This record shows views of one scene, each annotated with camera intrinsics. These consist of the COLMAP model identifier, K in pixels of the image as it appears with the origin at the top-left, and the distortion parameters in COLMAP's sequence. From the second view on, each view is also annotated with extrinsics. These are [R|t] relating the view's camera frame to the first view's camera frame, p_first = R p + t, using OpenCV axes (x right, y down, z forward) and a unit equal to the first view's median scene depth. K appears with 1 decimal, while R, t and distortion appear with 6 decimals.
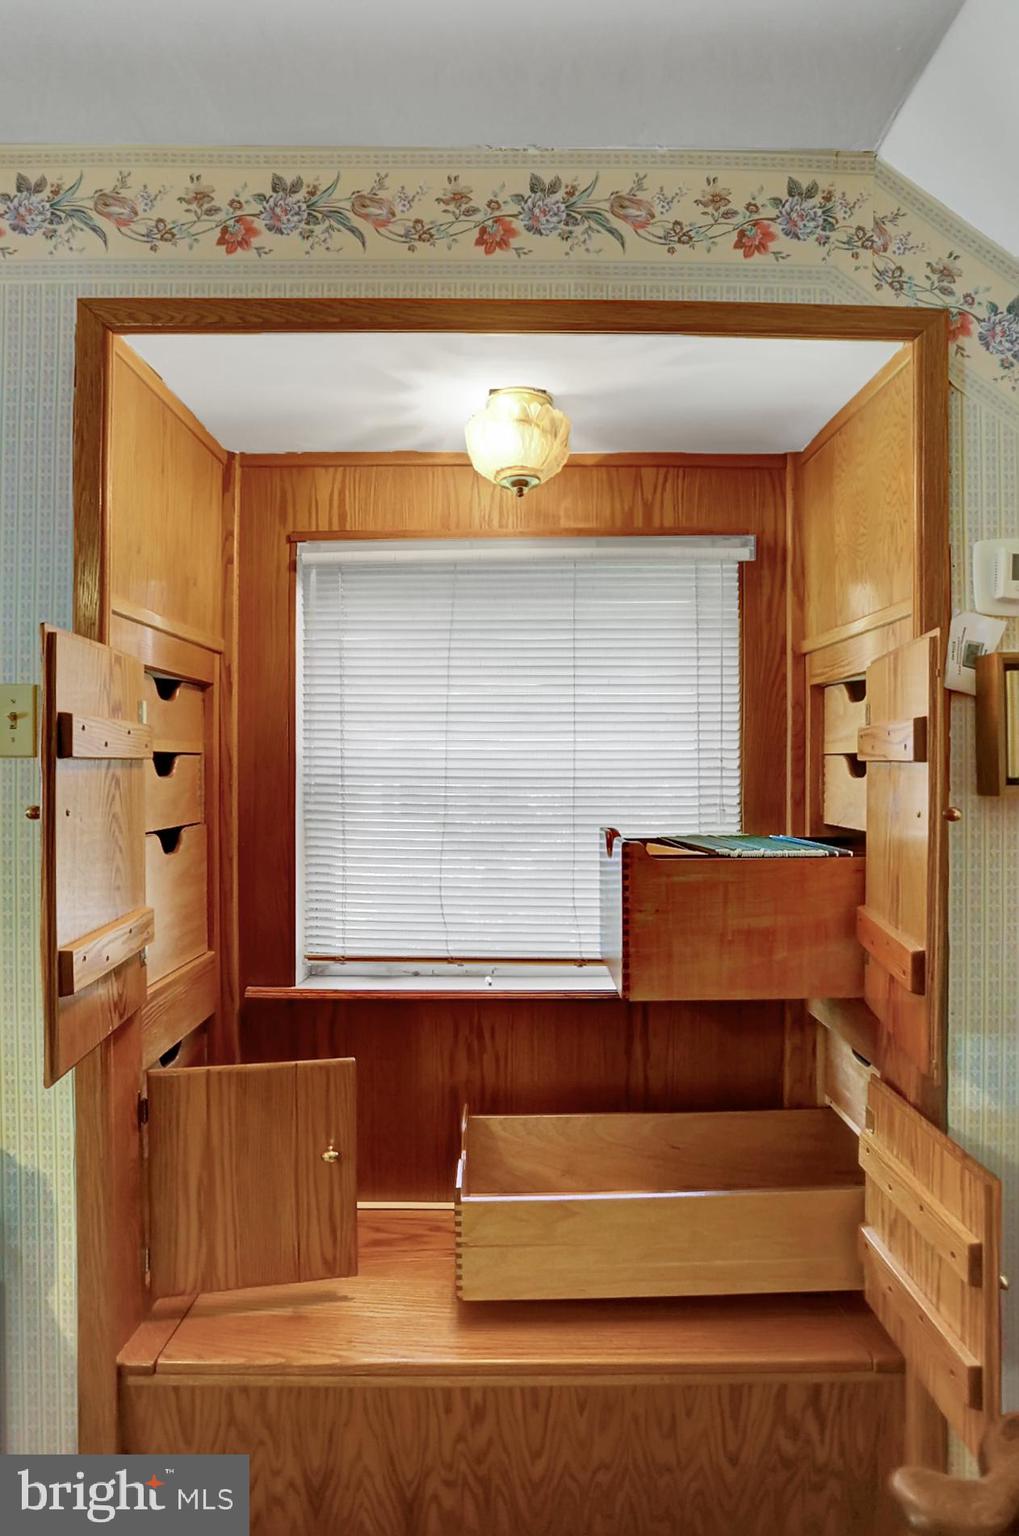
lens RADIAL K [[762.7, 0, 517.4], [0, 762.7, 767.3], [0, 0, 1]] dist [-0.057811, 0.013225]
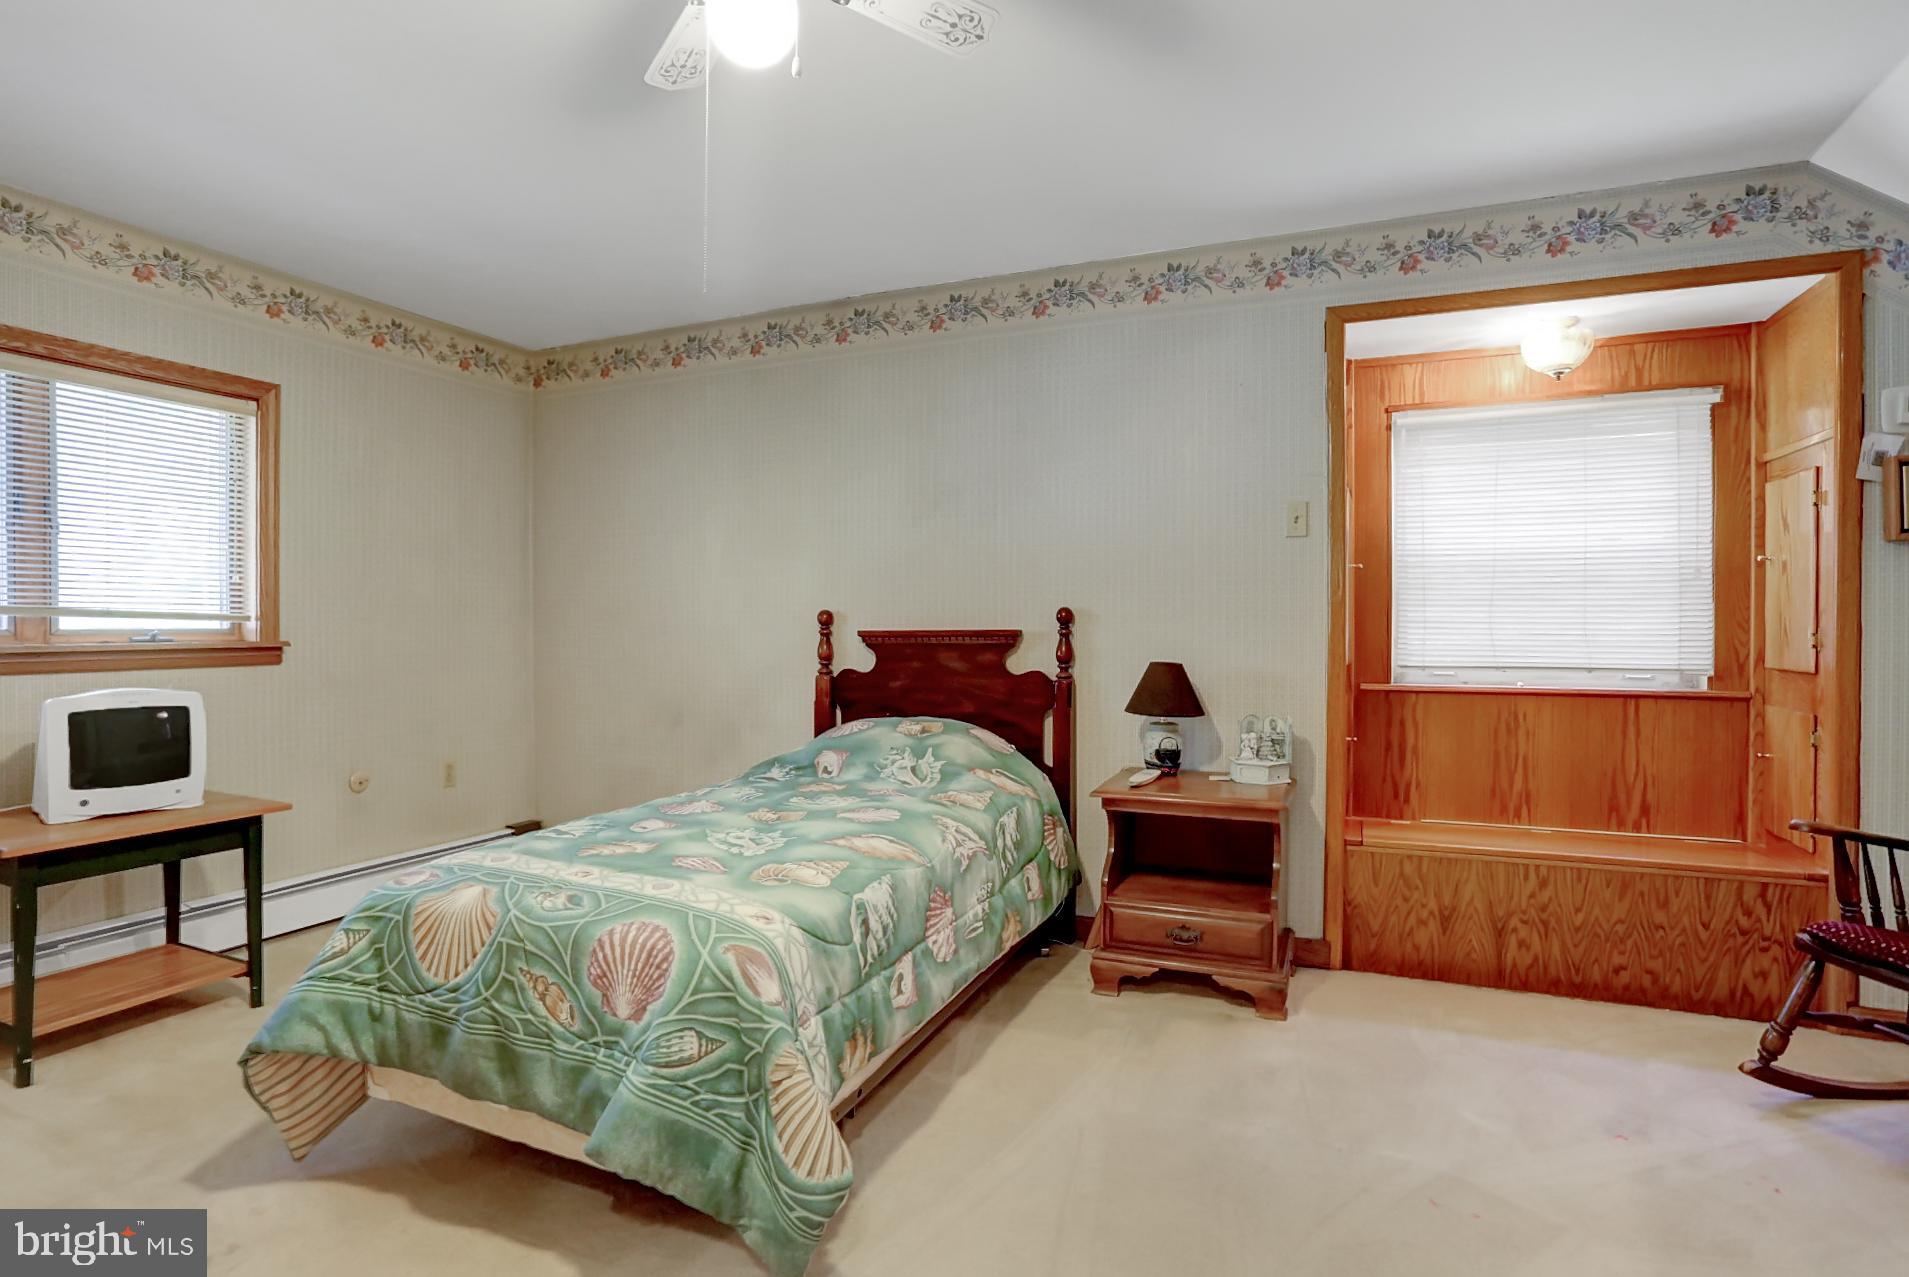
lens RADIAL K [[947.9, 0, 956.4], [0, 947.9, 641.5], [0, 0, 1]] dist [-0.057811, 0.013225]
pose [[0.919292, 0.007798, -0.393498, -0.489493], [-0.005496, 0.999961, 0.006975, 0.259566], [0.393537, -0.004250, 0.919299, -1.679946]]
